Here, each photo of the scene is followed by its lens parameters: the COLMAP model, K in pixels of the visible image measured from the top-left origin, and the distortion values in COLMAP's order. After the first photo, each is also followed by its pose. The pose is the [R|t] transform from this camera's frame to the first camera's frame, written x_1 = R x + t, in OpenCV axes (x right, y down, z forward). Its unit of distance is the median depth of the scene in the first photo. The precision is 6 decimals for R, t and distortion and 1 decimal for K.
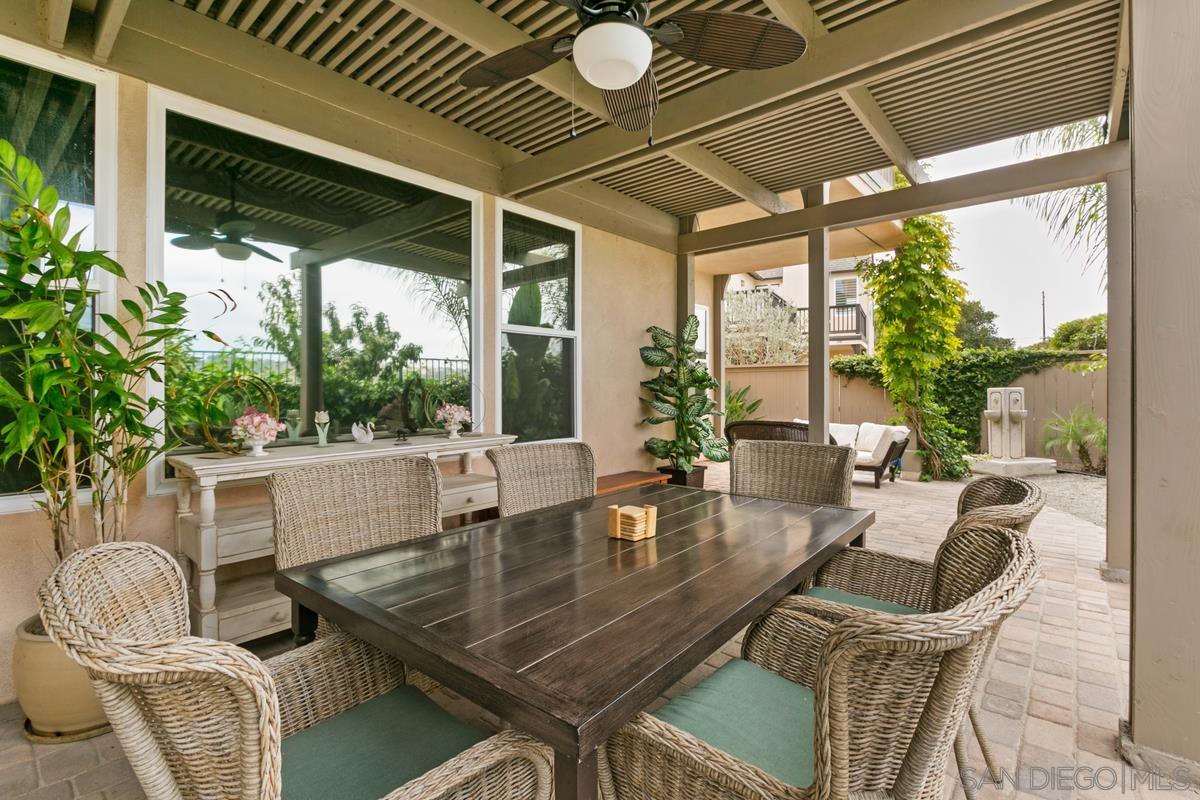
lens RADIAL K [[554.6, 0, 603.6], [0, 554.6, 392.7], [0, 0, 1]] dist [-0.002406, -0.000986]
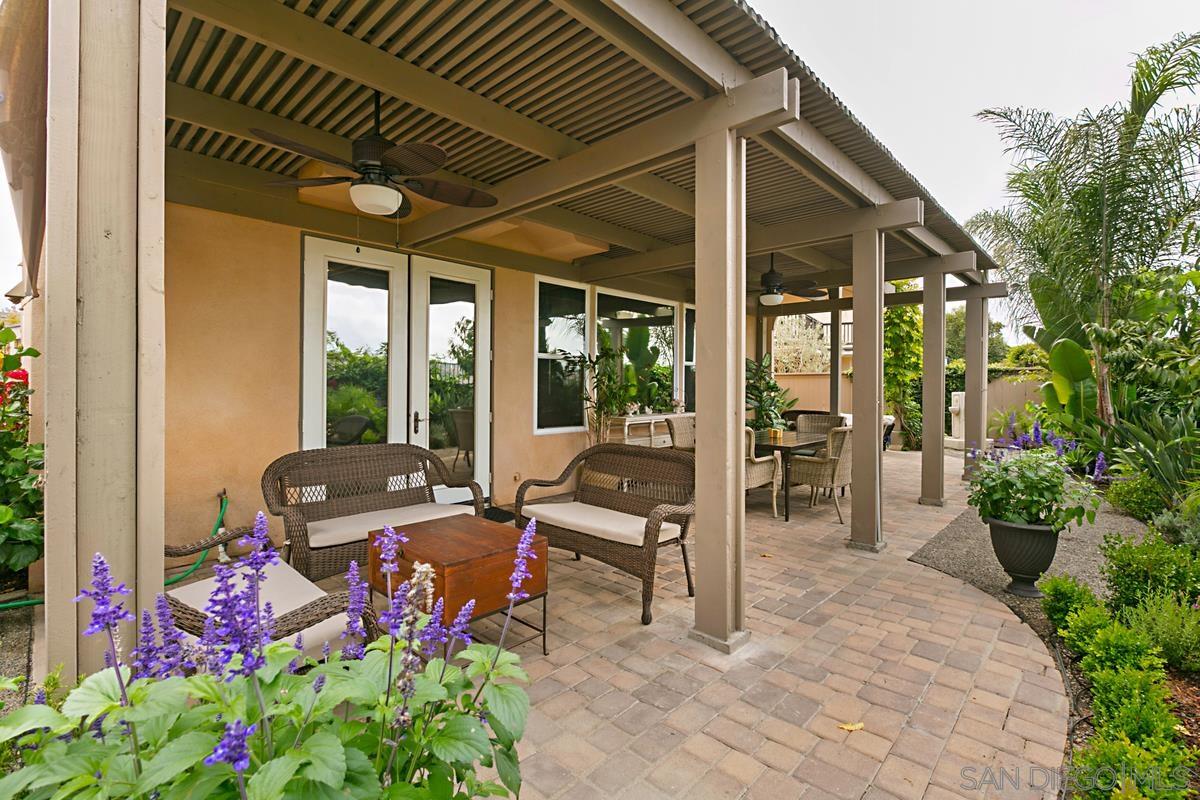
lens RADIAL K [[554.6, 0, 595.9], [0, 554.6, 392.0], [0, 0, 1]] dist [-0.002406, -0.000986]
pose [[0.998507, 0.011226, -0.053452, -0.221593], [-0.010883, 0.999918, 0.006710, -0.009559], [0.053523, -0.006118, 0.998548, -0.632150]]
